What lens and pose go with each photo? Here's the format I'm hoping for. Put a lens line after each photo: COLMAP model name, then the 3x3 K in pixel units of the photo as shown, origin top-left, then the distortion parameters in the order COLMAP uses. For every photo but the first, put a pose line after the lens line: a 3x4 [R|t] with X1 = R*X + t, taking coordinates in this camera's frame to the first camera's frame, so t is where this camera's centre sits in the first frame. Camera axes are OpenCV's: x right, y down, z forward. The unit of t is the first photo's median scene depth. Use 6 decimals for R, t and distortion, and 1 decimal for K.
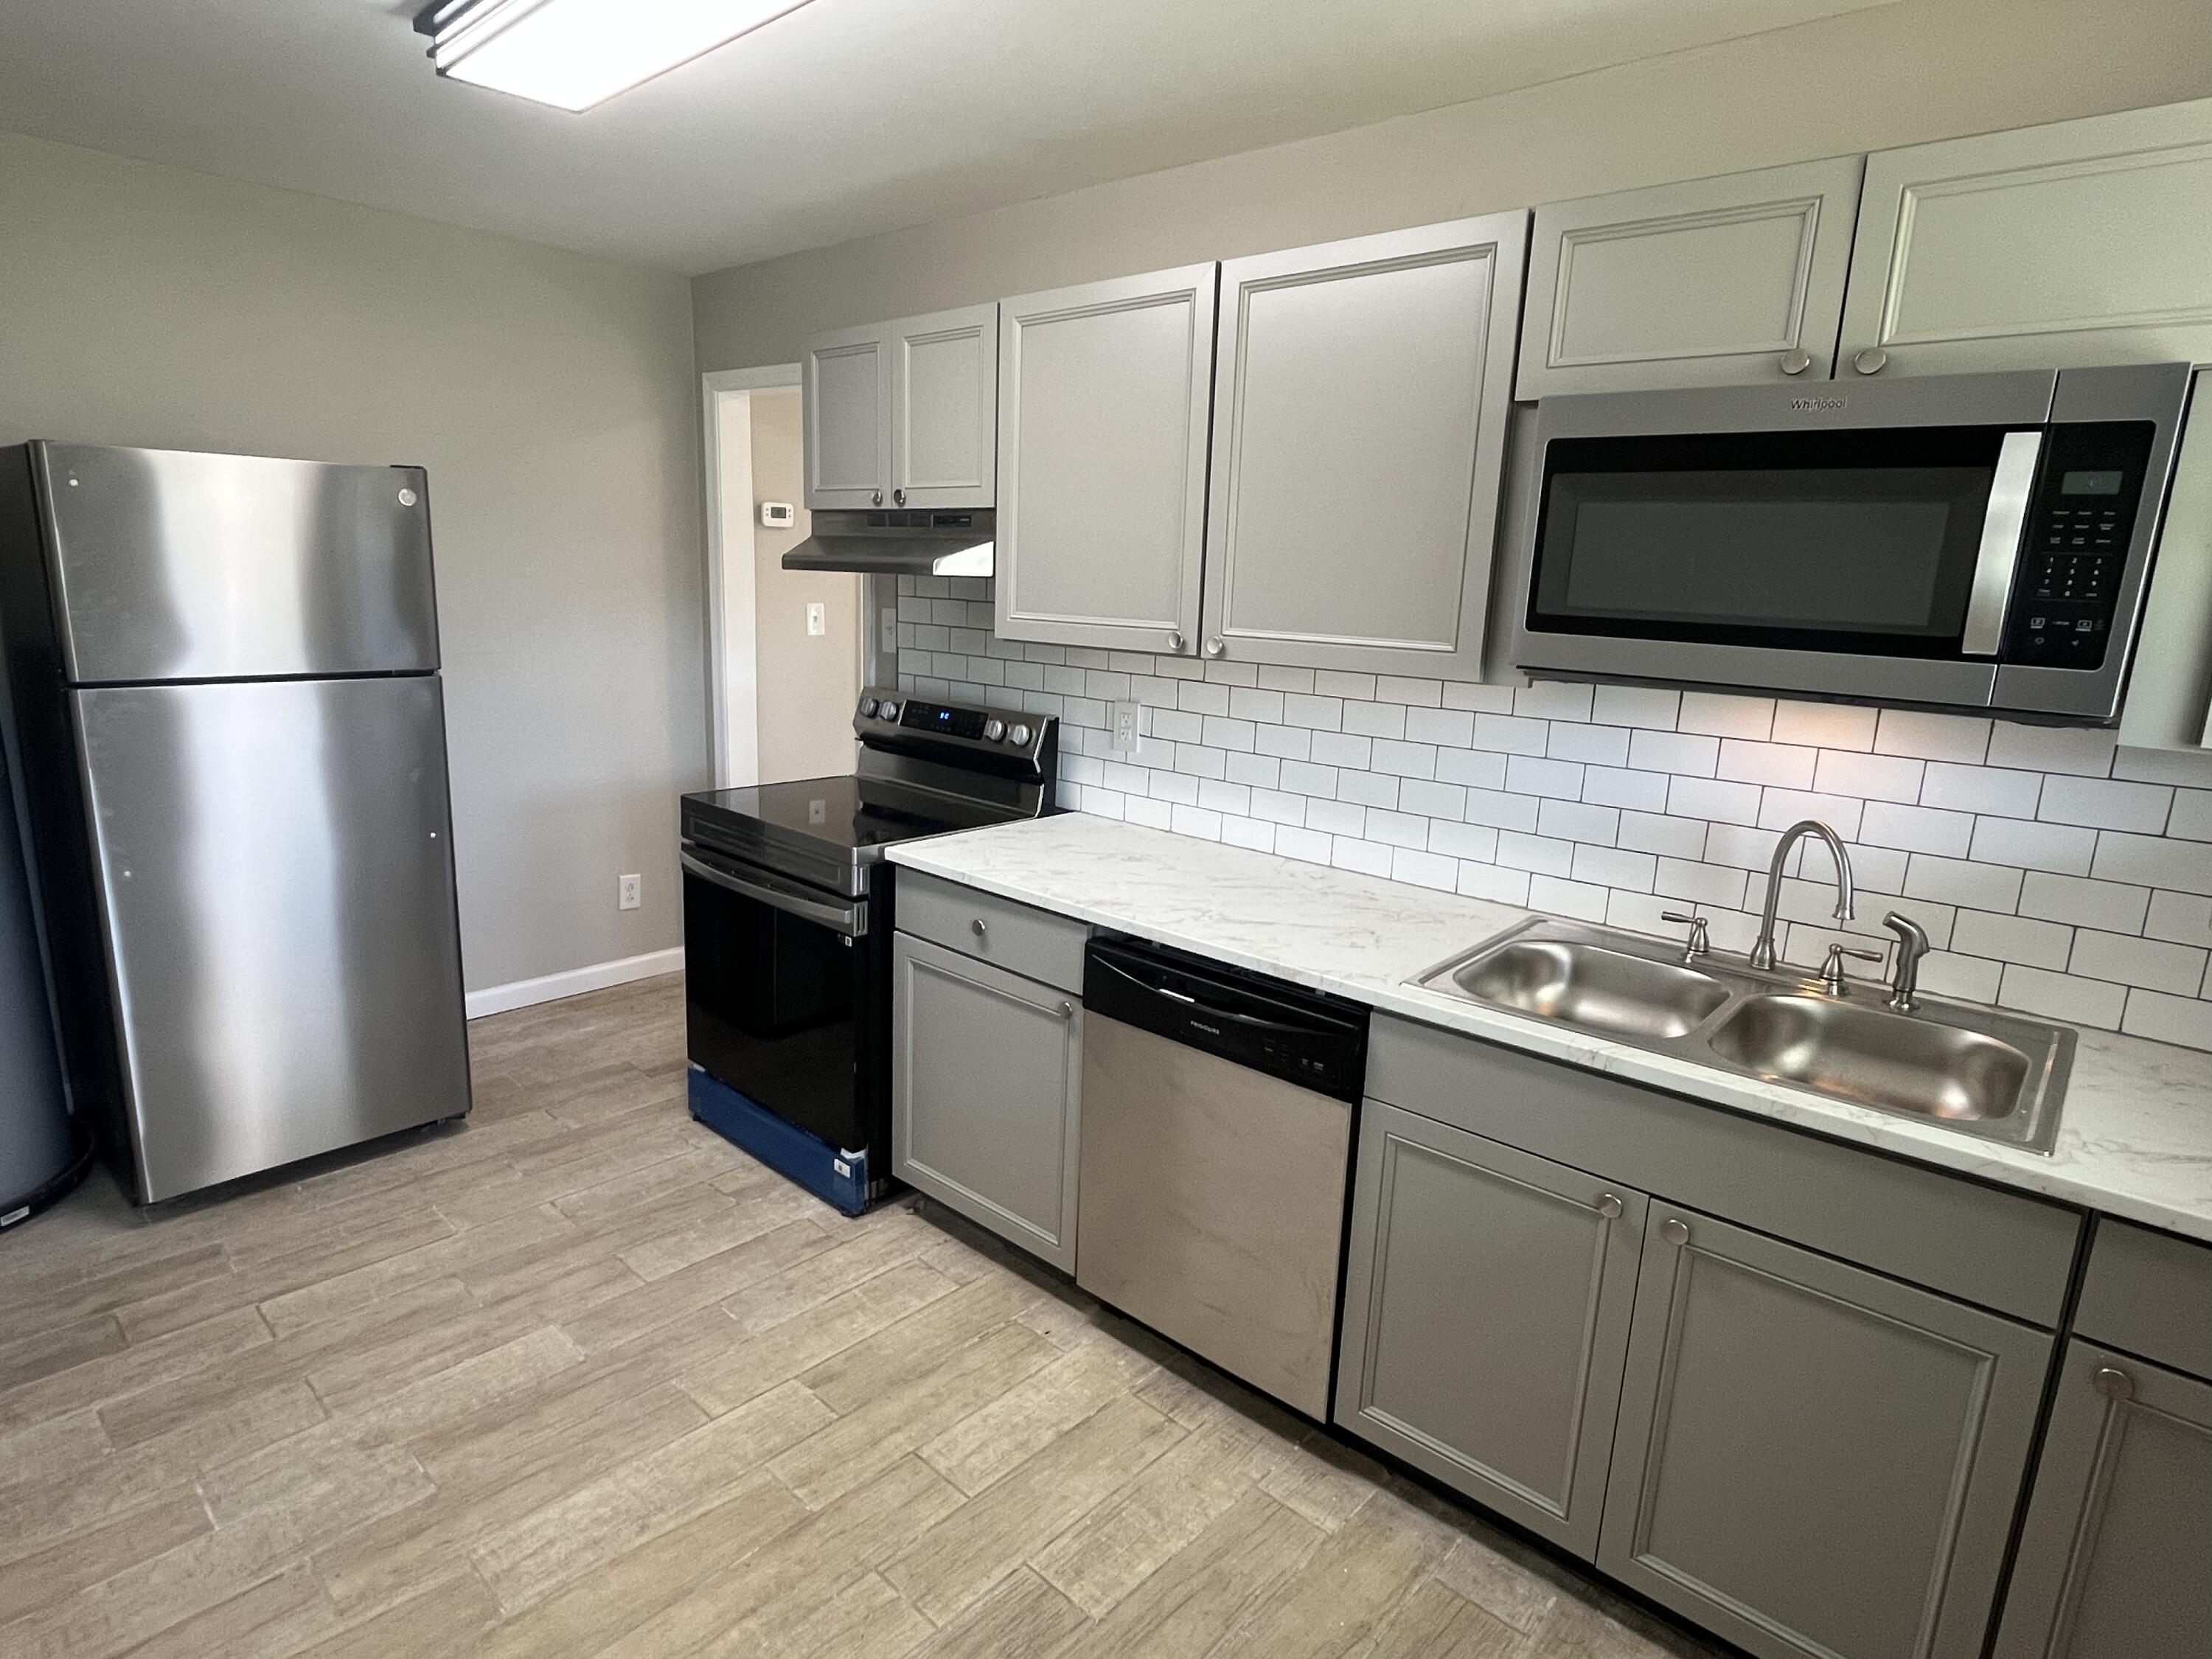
lens RADIAL K [[1200.9, 0, 1092.8], [0, 1200.9, 835.3], [0, 0, 1]] dist [-0.000018, -0.002530]
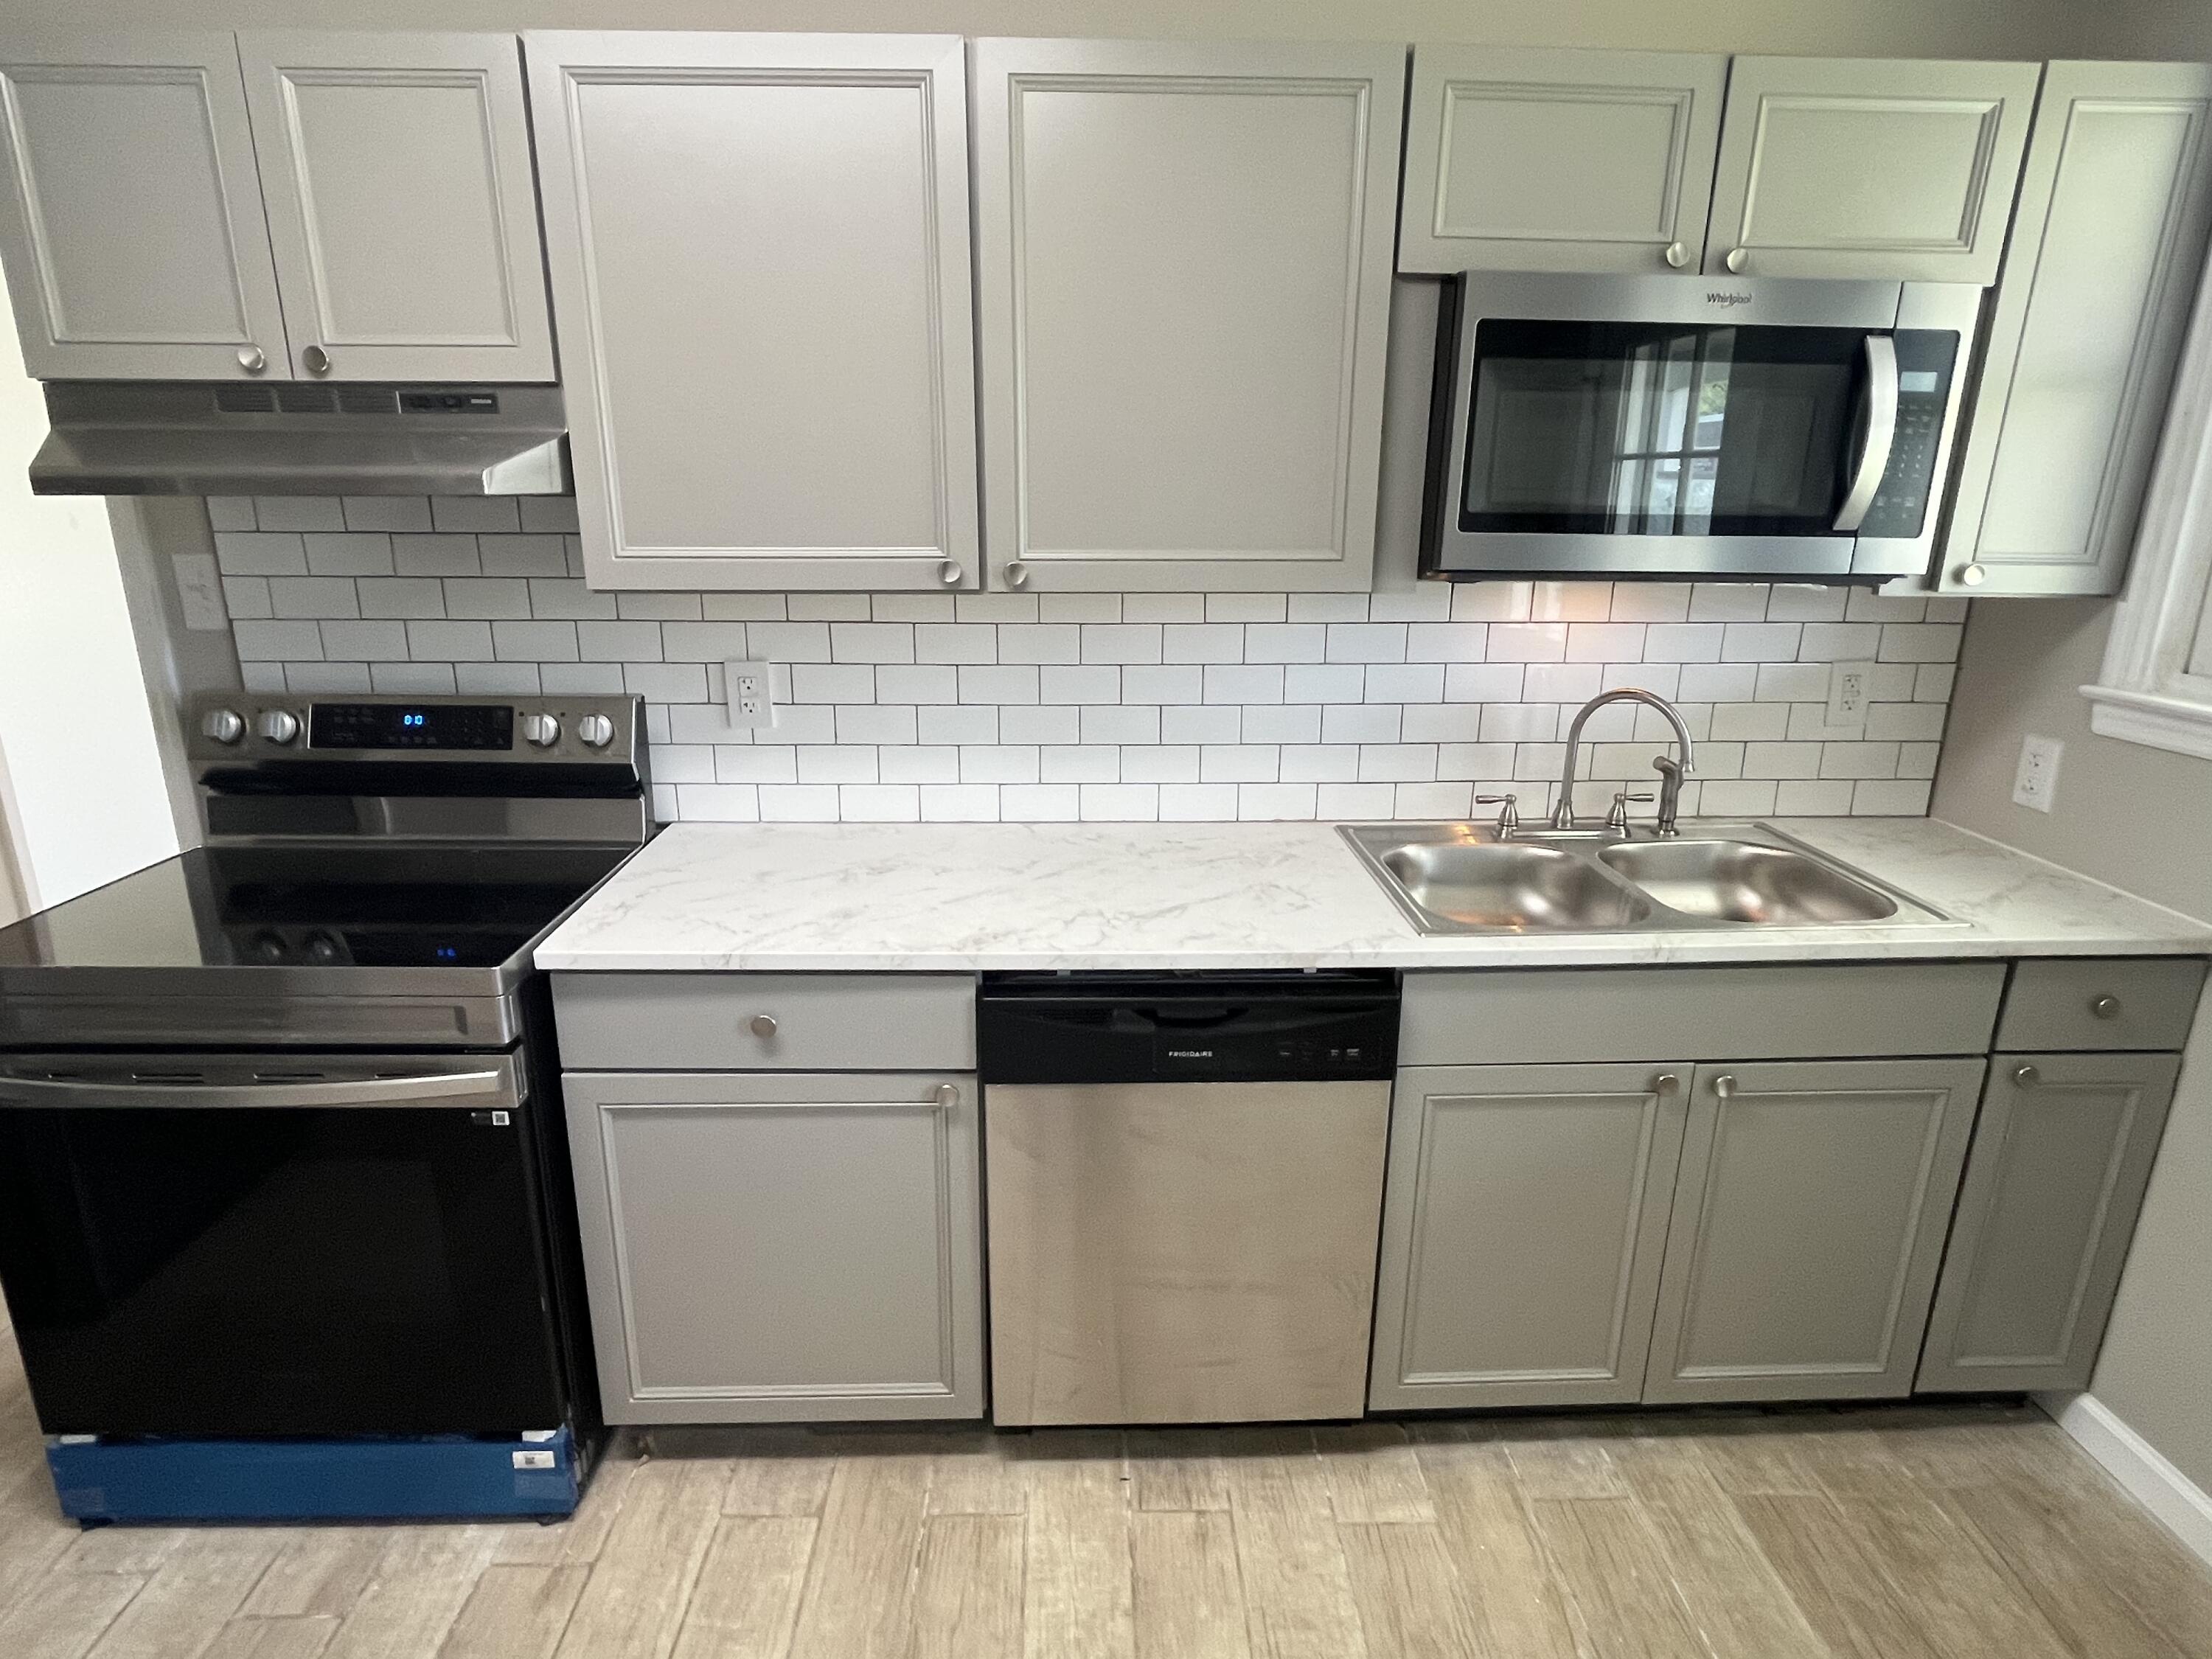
lens RADIAL K [[1200.9, 0, 1101.4], [0, 1200.9, 832.2], [0, 0, 1]] dist [-0.000018, -0.002530]
pose [[0.719119, -0.225474, 0.657289, -0.425989], [0.169716, 0.974238, 0.148518, -0.109371], [-0.673843, 0.004750, 0.738859, 0.426199]]
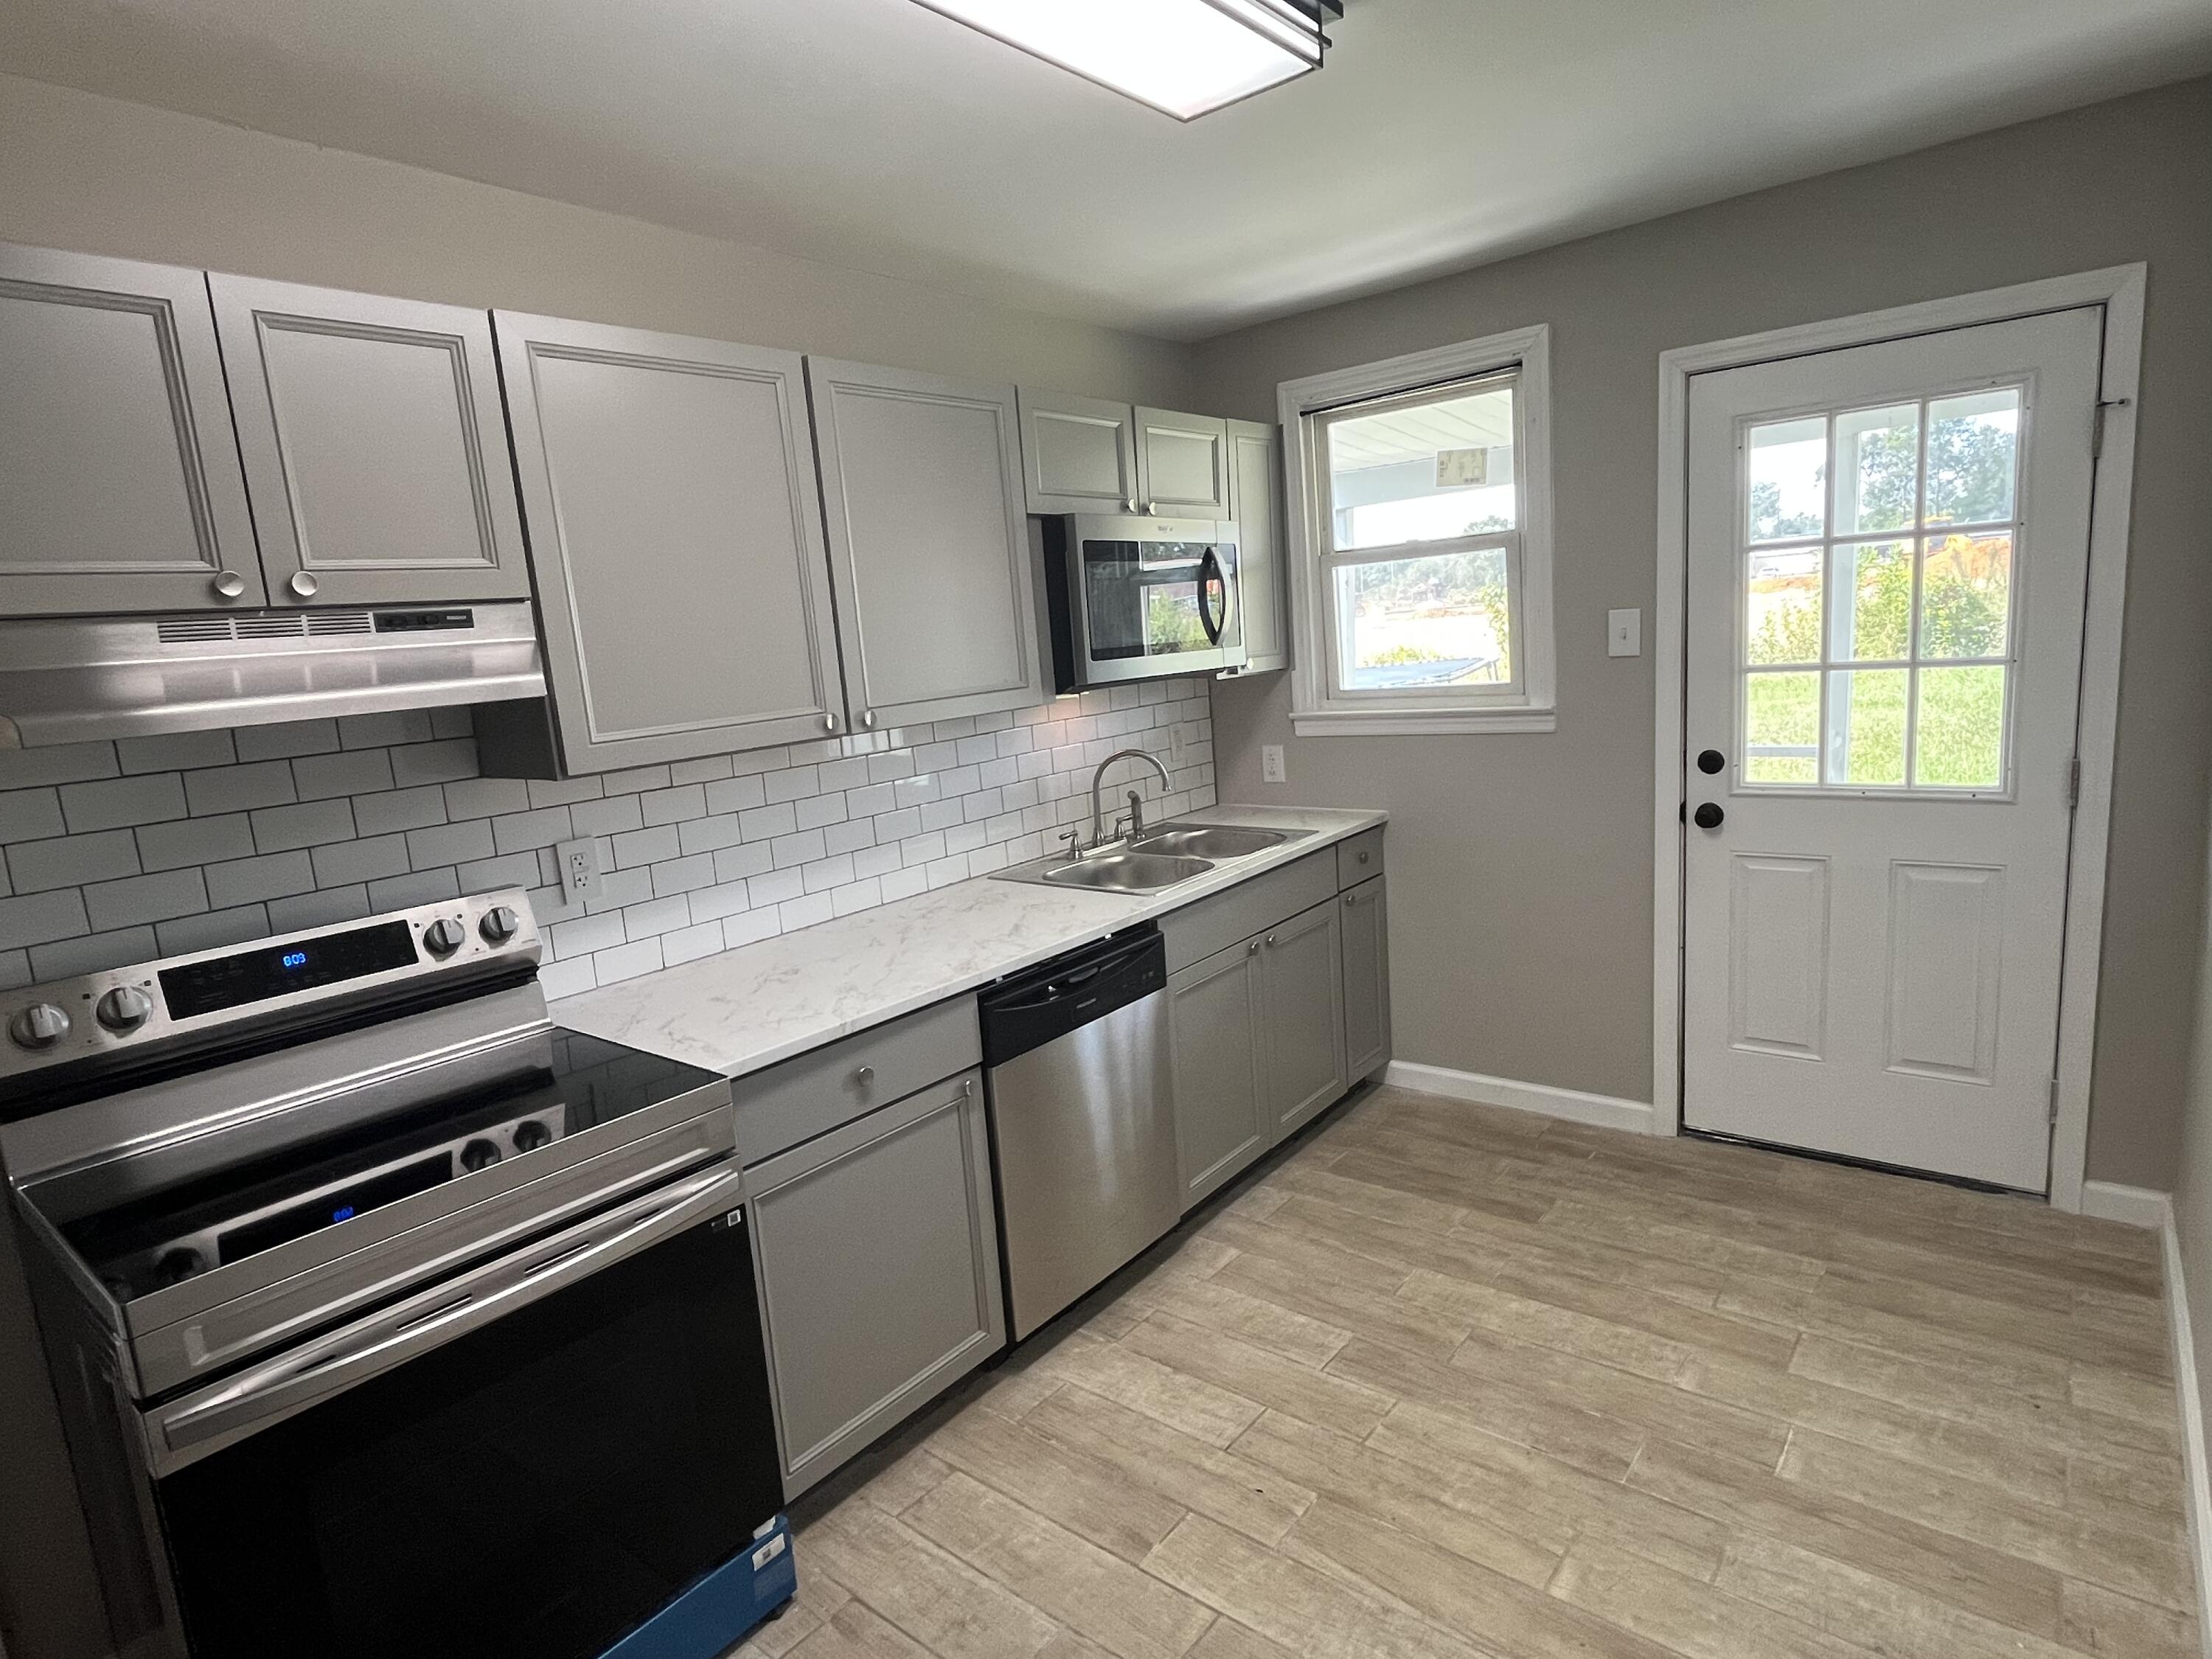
lens RADIAL K [[1200.9, 0, 1103.2], [0, 1200.9, 835.1], [0, 0, 1]] dist [-0.000018, -0.002530]
pose [[-0.060299, -0.202569, 0.977410, -1.021544], [0.289077, 0.933686, 0.211342, -0.241718], [-0.955405, 0.295290, 0.002257, 0.891423]]
